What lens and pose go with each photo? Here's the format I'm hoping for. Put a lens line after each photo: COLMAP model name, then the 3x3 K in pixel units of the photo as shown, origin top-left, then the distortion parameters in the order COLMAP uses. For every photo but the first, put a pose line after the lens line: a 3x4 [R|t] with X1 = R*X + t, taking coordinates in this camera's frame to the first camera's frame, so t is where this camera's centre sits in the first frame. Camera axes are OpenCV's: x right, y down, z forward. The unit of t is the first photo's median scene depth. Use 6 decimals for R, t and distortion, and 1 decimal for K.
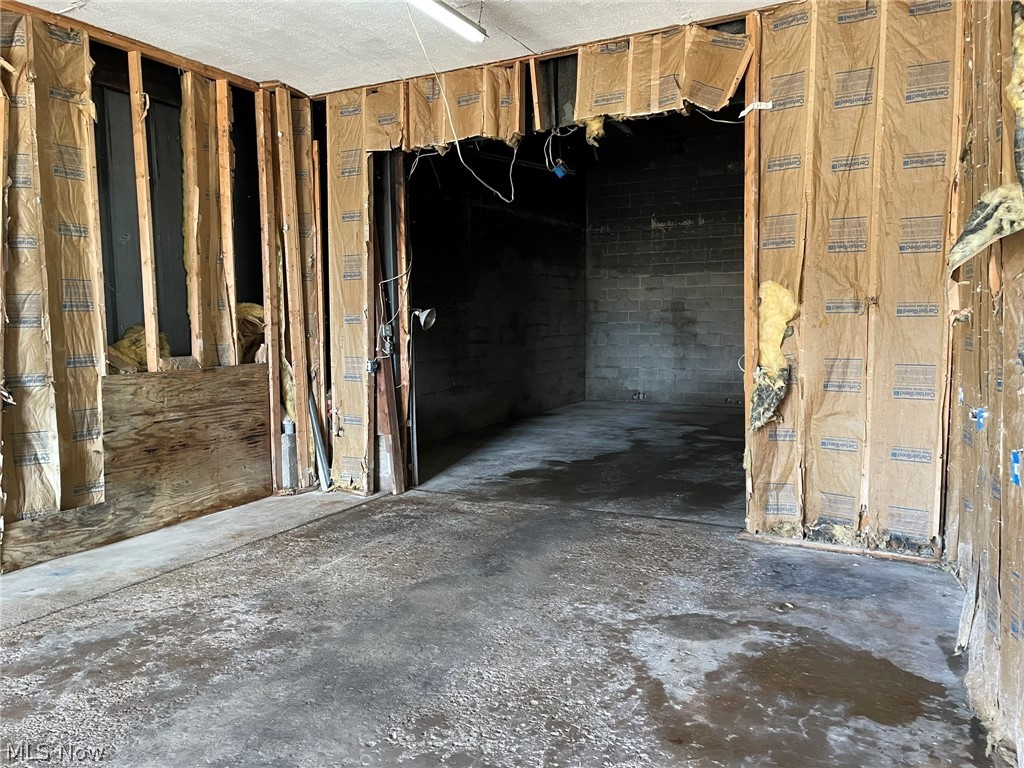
lens RADIAL K [[765.9, 0, 505.9], [0, 765.9, 384.9], [0, 0, 1]] dist [0.095731, -0.116531]
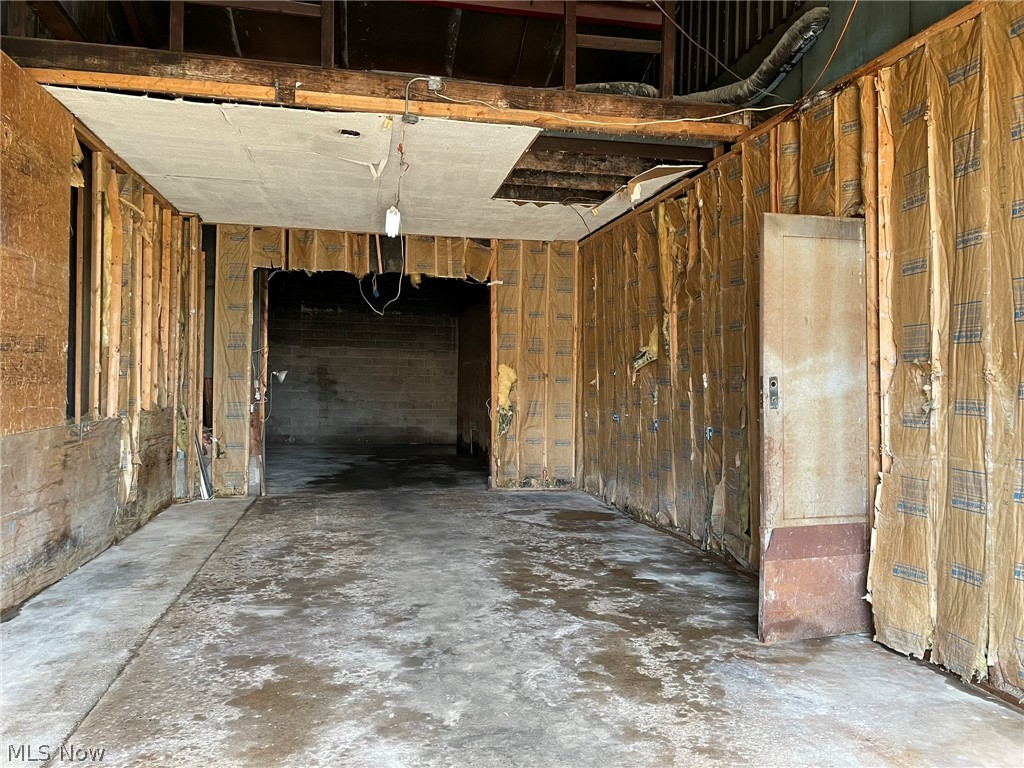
lens RADIAL K [[765.9, 0, 505.9], [0, 765.9, 384.9], [0, 0, 1]] dist [0.095731, -0.116531]
pose [[0.772896, 0.017503, 0.634291, -0.915762], [0.033461, 0.997104, -0.068288, 0.059947], [-0.633650, 0.074004, 0.770072, -0.565523]]
